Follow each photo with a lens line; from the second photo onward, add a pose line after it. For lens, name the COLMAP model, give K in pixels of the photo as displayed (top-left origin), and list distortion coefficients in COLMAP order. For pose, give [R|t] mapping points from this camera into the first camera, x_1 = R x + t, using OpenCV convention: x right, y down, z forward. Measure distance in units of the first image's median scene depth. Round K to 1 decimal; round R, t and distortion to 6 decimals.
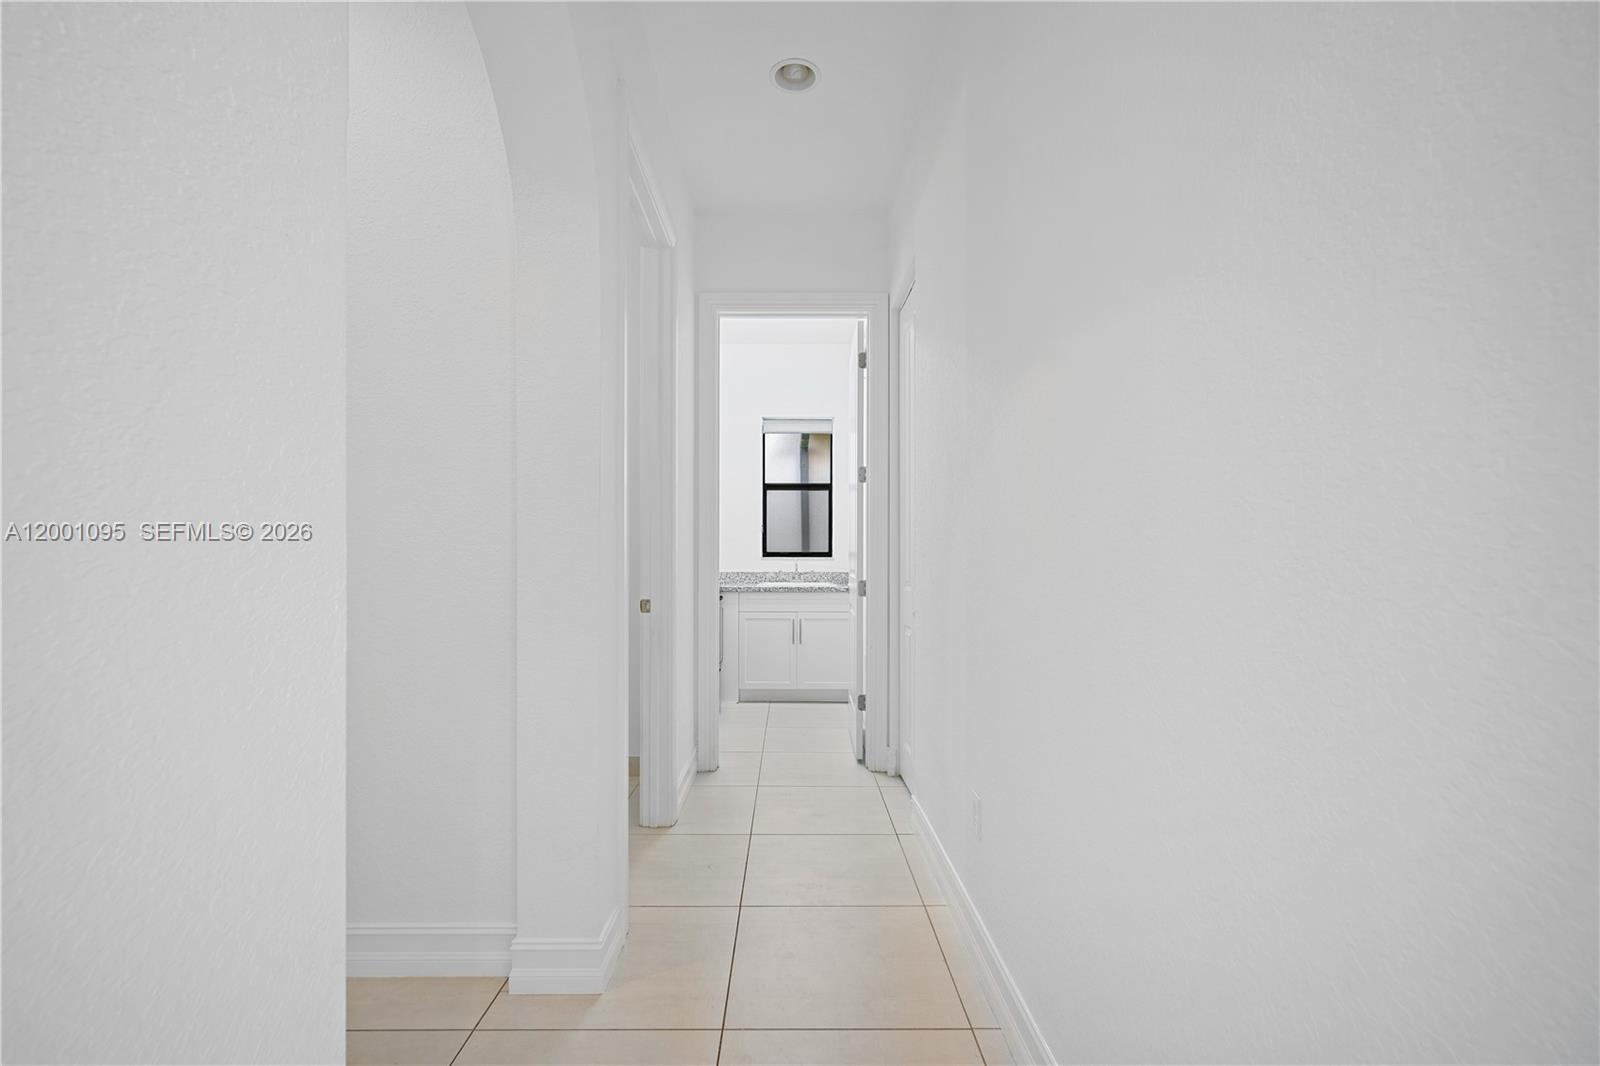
lens RADIAL K [[701.4, 0, 801.7], [0, 701.4, 540.4], [0, 0, 1]] dist [0.000360, 0.000170]
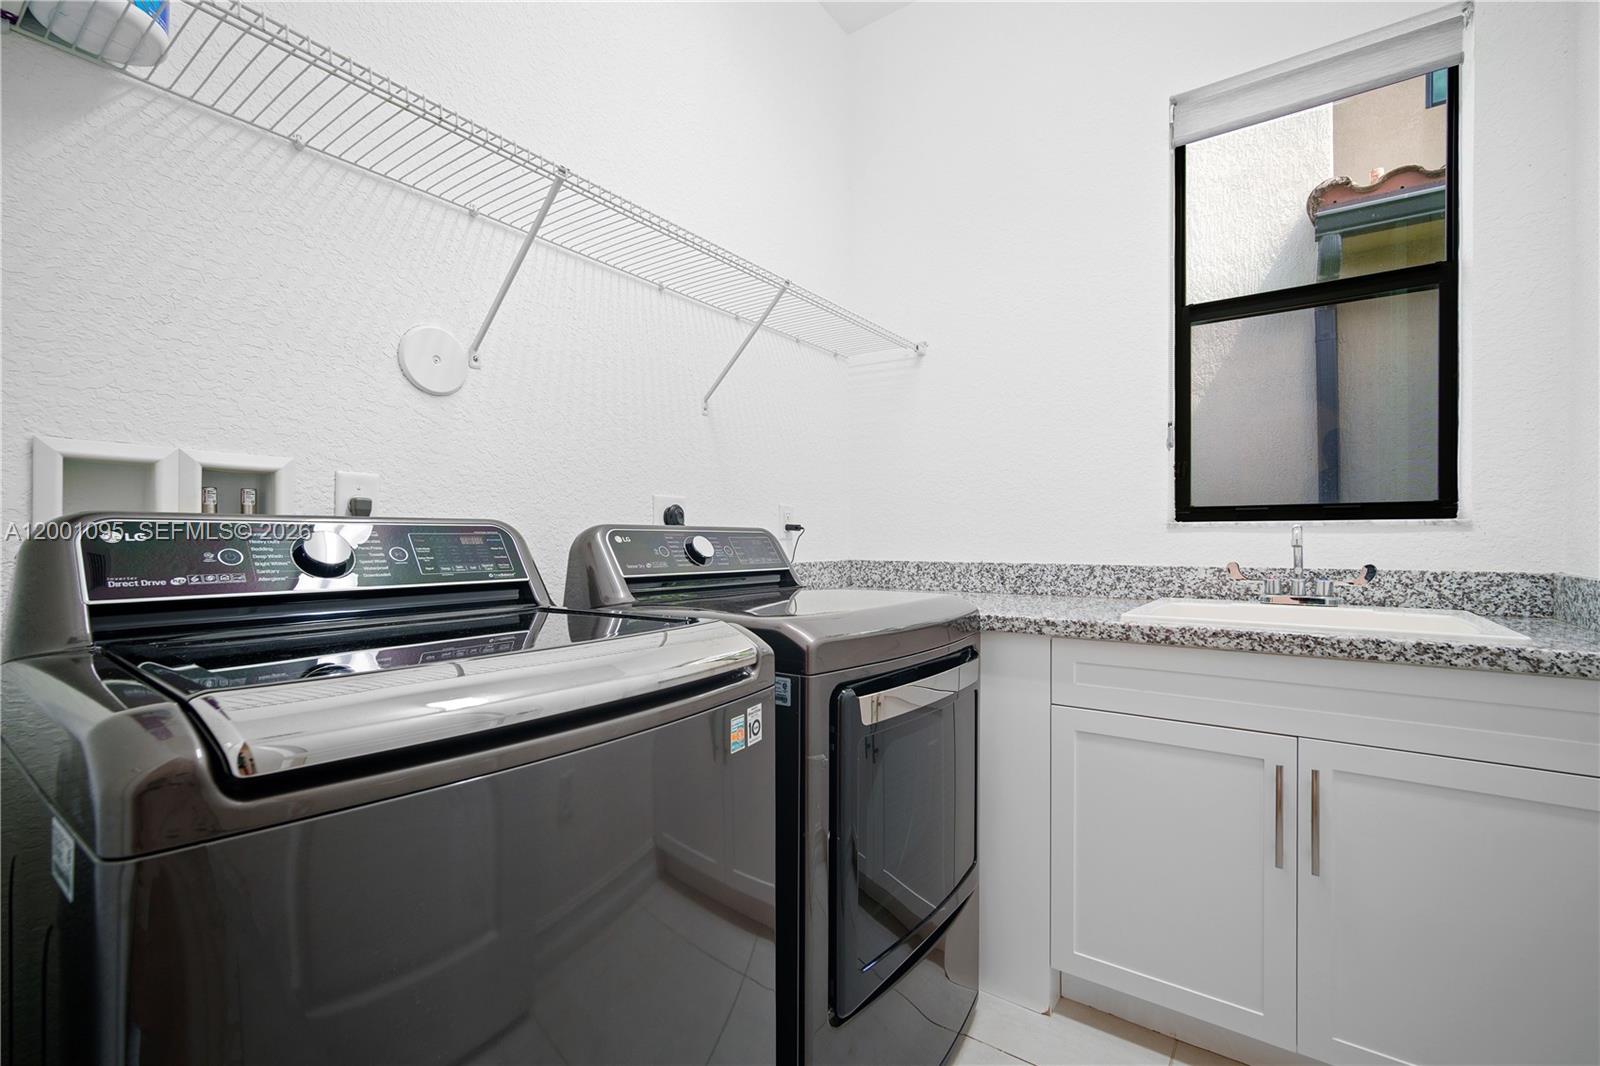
lens RADIAL K [[701.4, 0, 801.7], [0, 701.4, 540.4], [0, 0, 1]] dist [0.000360, 0.000170]
pose [[0.806494, -0.001374, -0.591240, -0.001406], [0.013771, 0.999770, 0.016462, 0.025291], [0.591081, -0.021419, 0.806328, 0.636578]]
